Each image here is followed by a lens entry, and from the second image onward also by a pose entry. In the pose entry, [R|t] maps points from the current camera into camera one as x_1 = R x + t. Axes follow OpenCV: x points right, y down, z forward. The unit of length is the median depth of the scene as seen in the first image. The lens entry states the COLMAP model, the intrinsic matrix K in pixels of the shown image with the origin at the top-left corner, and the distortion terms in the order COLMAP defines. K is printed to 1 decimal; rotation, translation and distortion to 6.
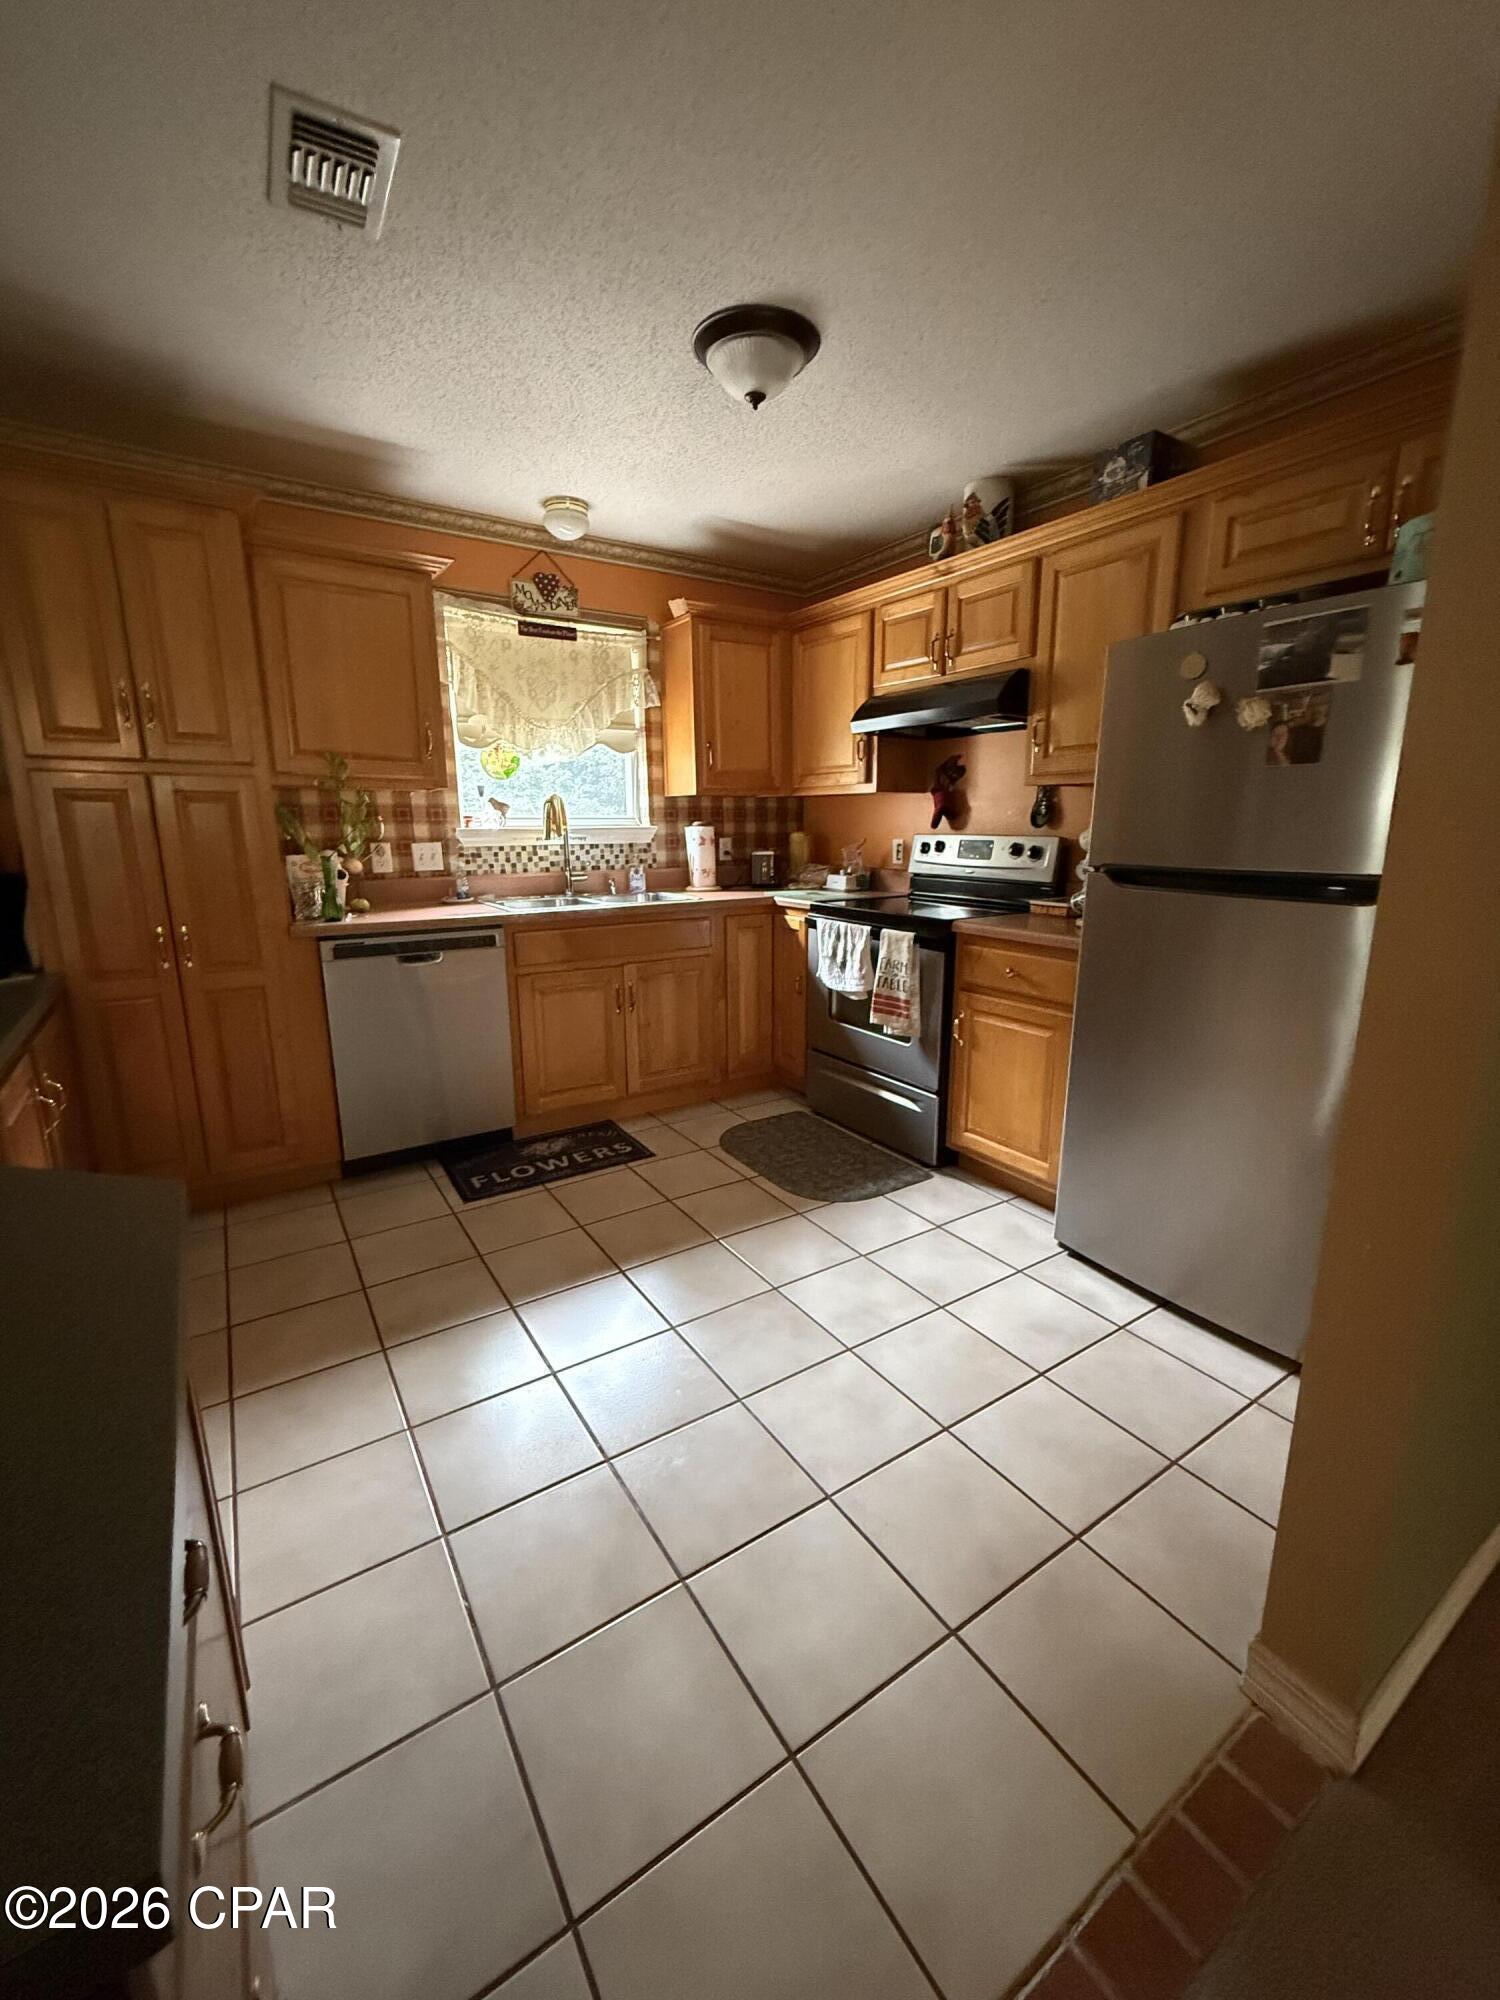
lens RADIAL K [[808.4, 0, 752.2], [0, 808.4, 994.2], [0, 0, 1]] dist [0.000134, 0.000055]
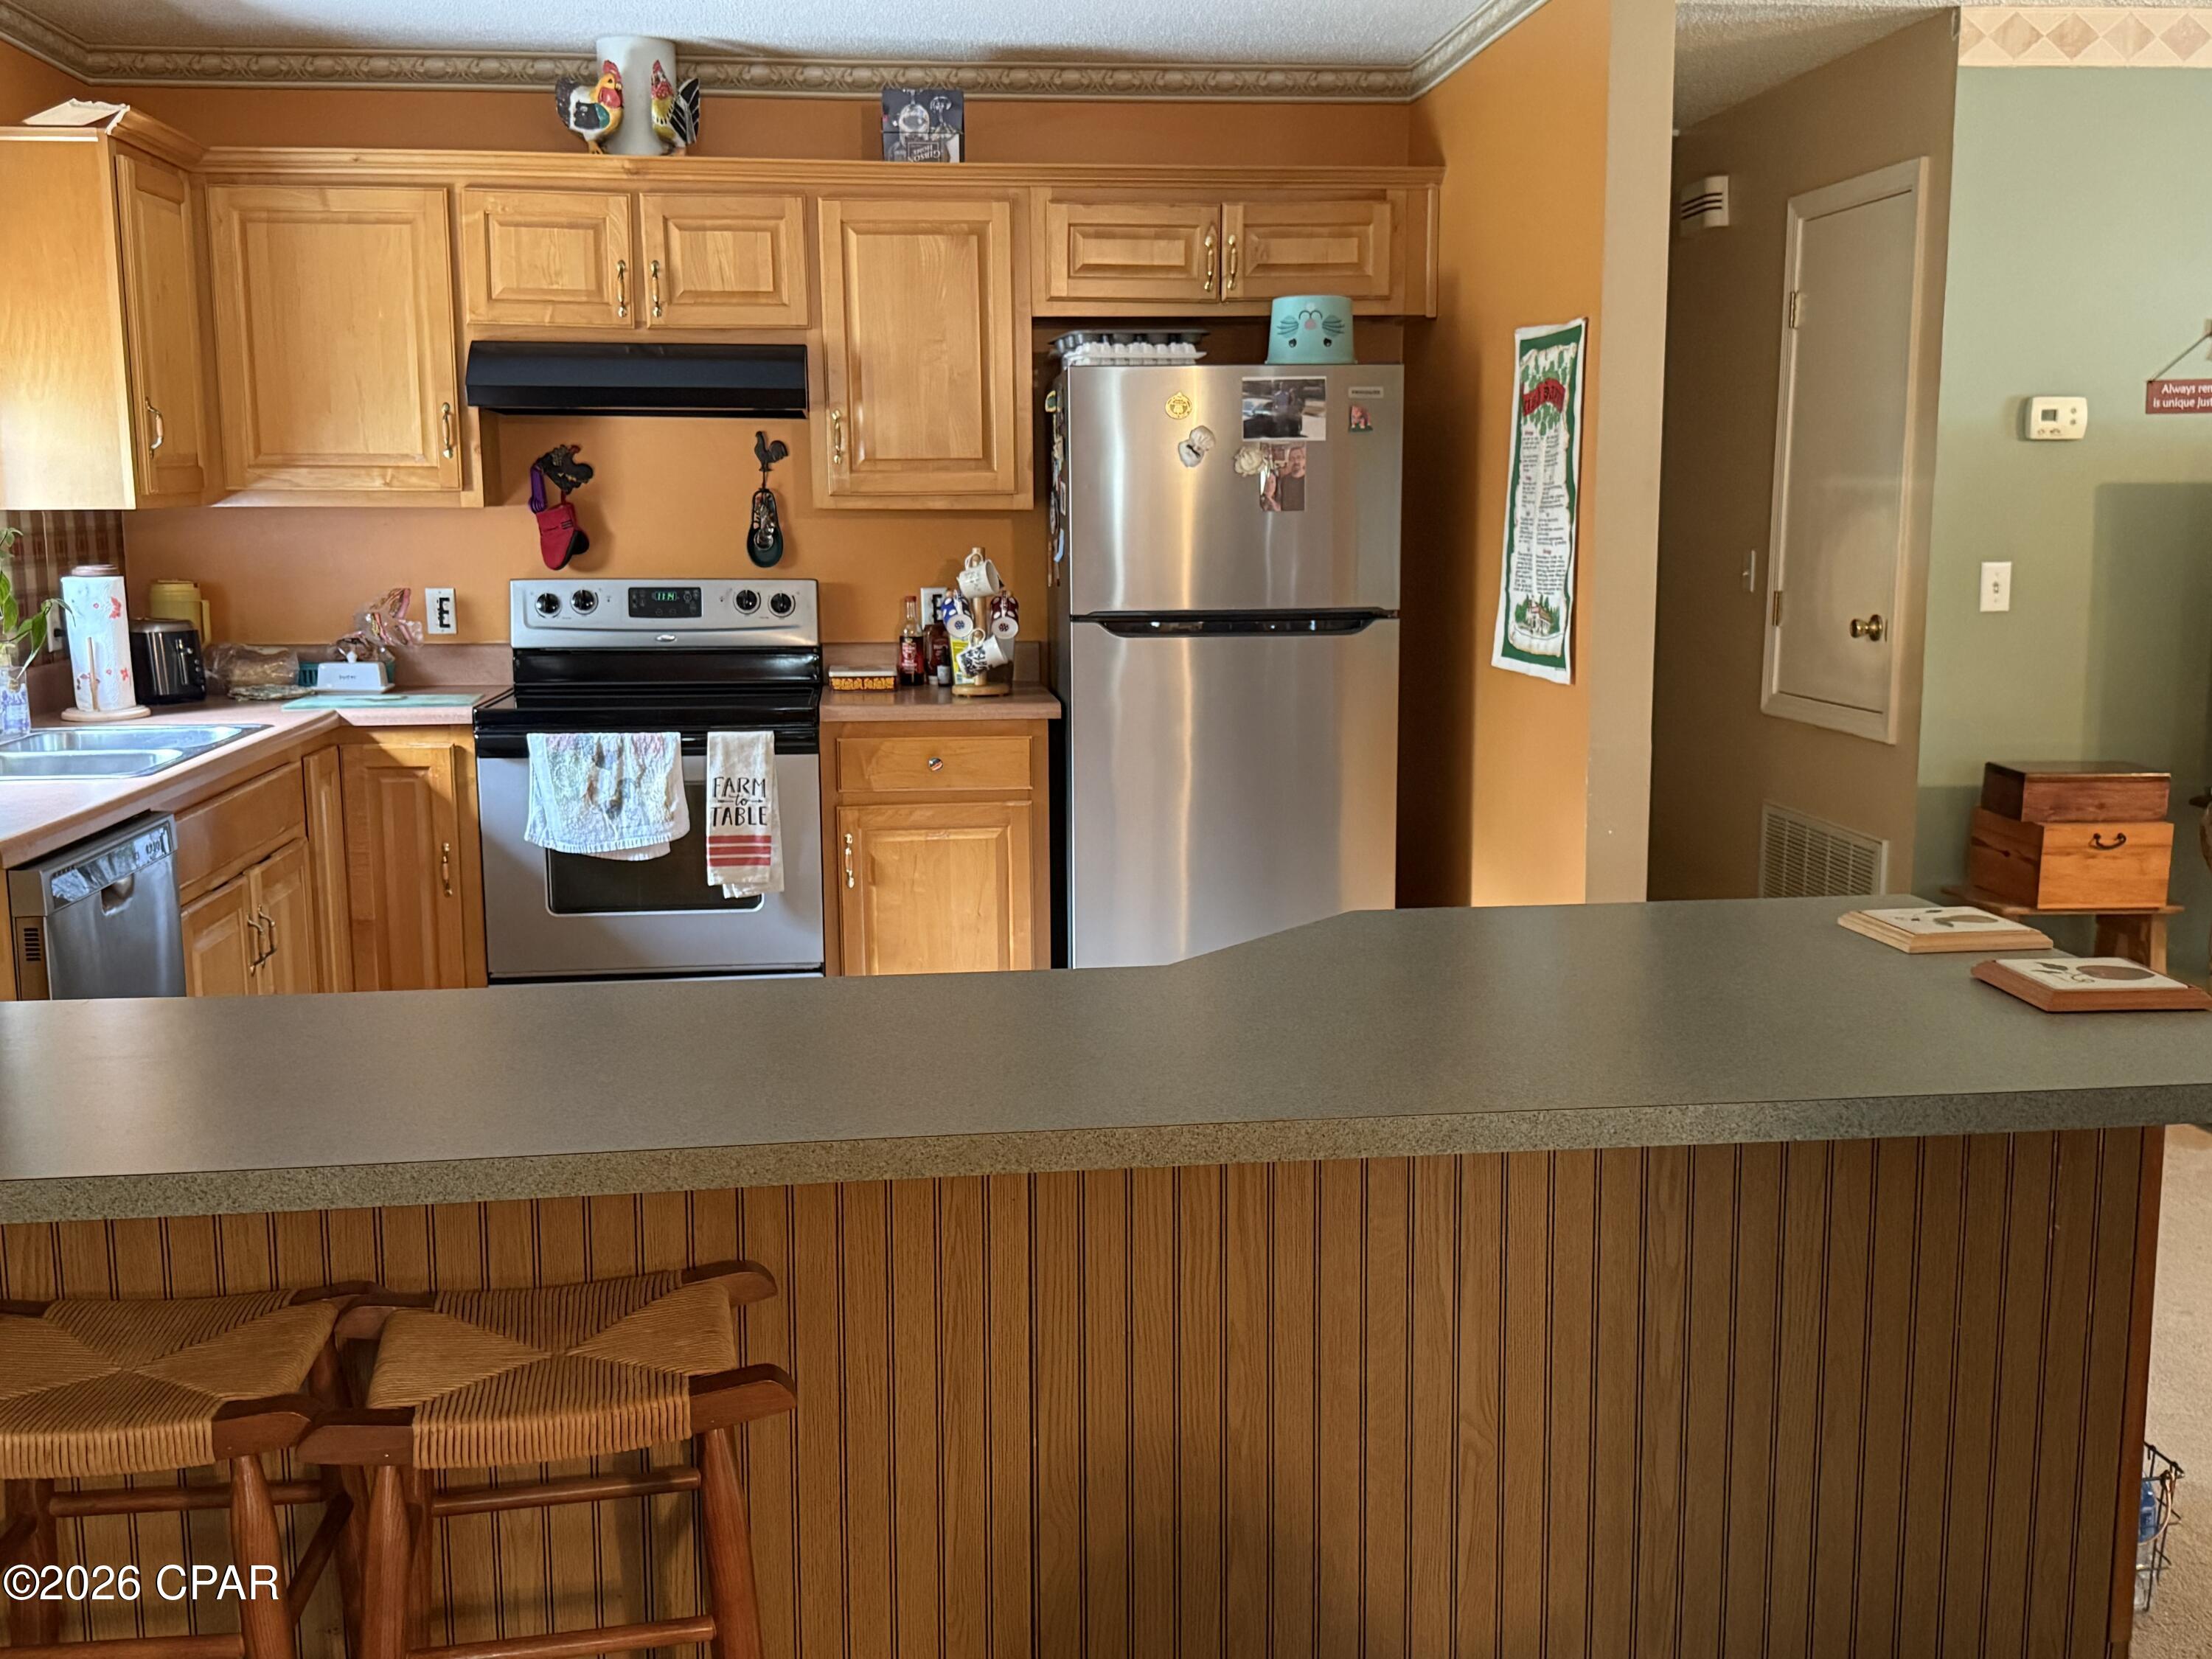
lens RADIAL K [[2157.9, 0, 1101.5], [0, 2157.9, 833.3], [0, 0, 1]] dist [0.074169, 0.000000]
pose [[0.456481, -0.137669, 0.879018, -1.180359], [0.189332, 0.980359, 0.055219, -0.038673], [-0.869355, 0.141220, 0.473581, -0.054830]]
